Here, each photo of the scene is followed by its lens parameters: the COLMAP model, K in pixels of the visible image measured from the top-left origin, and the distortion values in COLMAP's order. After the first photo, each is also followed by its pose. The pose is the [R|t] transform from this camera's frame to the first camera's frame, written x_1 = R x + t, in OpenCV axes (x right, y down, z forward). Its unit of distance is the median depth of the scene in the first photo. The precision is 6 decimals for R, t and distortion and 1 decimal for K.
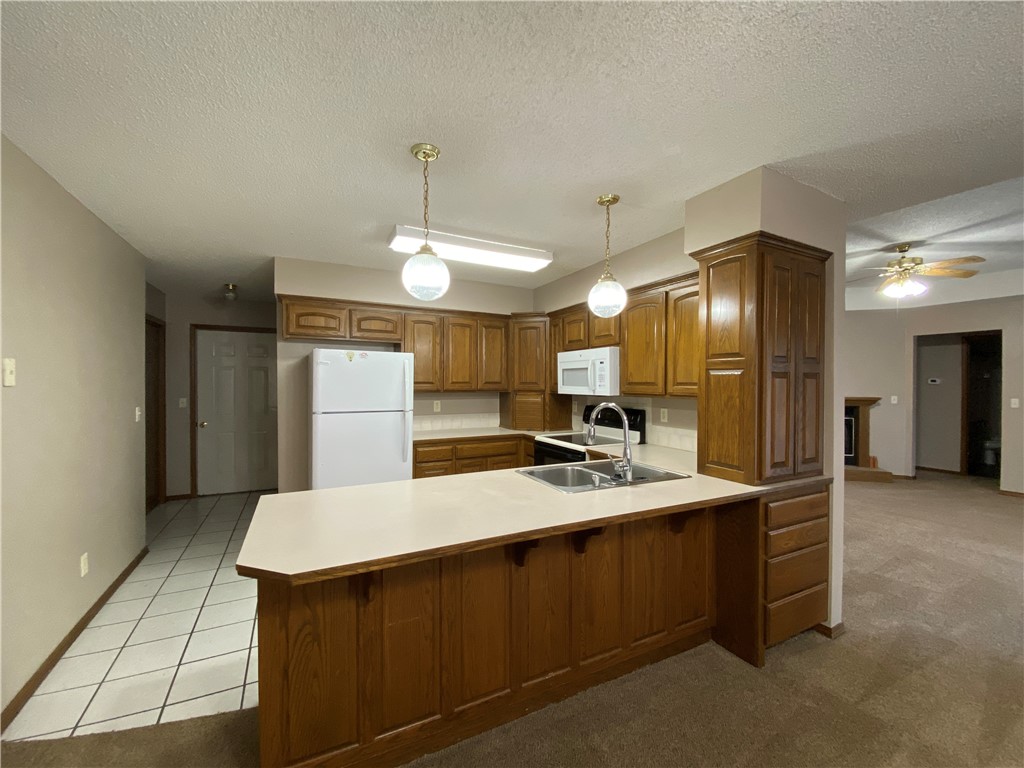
lens RADIAL K [[415.7, 0, 514.4], [0, 415.7, 382.0], [0, 0, 1]] dist [-0.015327, -0.006960]
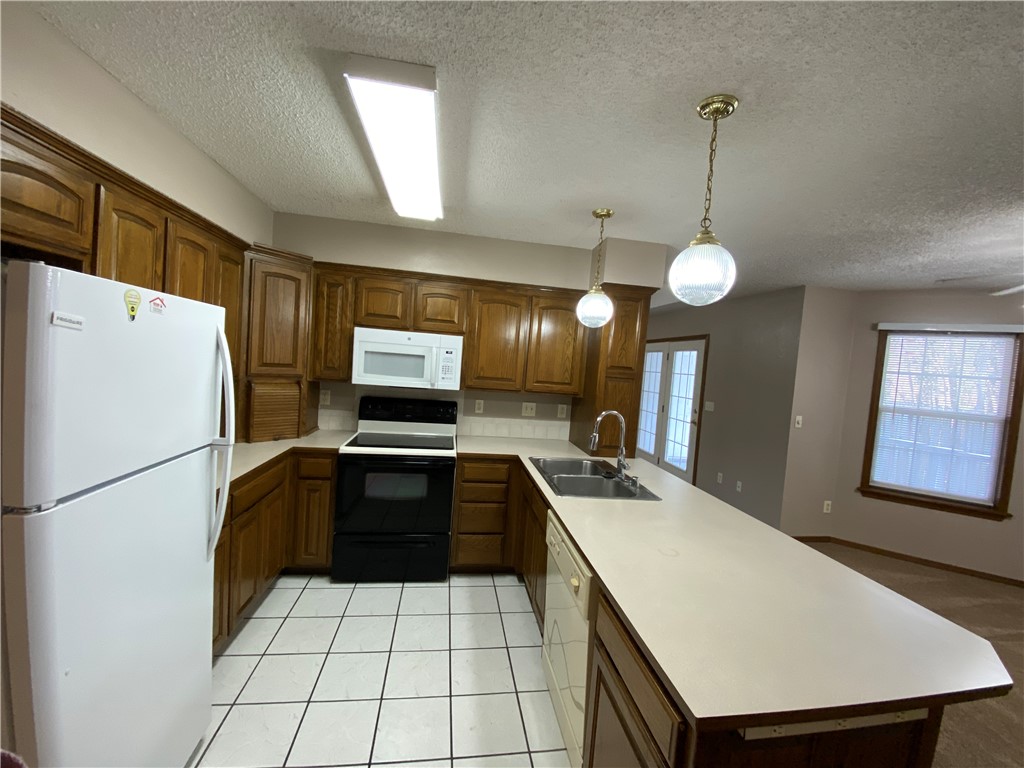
lens RADIAL K [[415.7, 0, 514.8], [0, 415.7, 383.4], [0, 0, 1]] dist [-0.015327, -0.006960]
pose [[0.272805, -0.032551, 0.961519, -0.571167], [-0.075594, 0.995612, 0.055152, -0.038367], [-0.959095, -0.087731, 0.269147, 0.597865]]
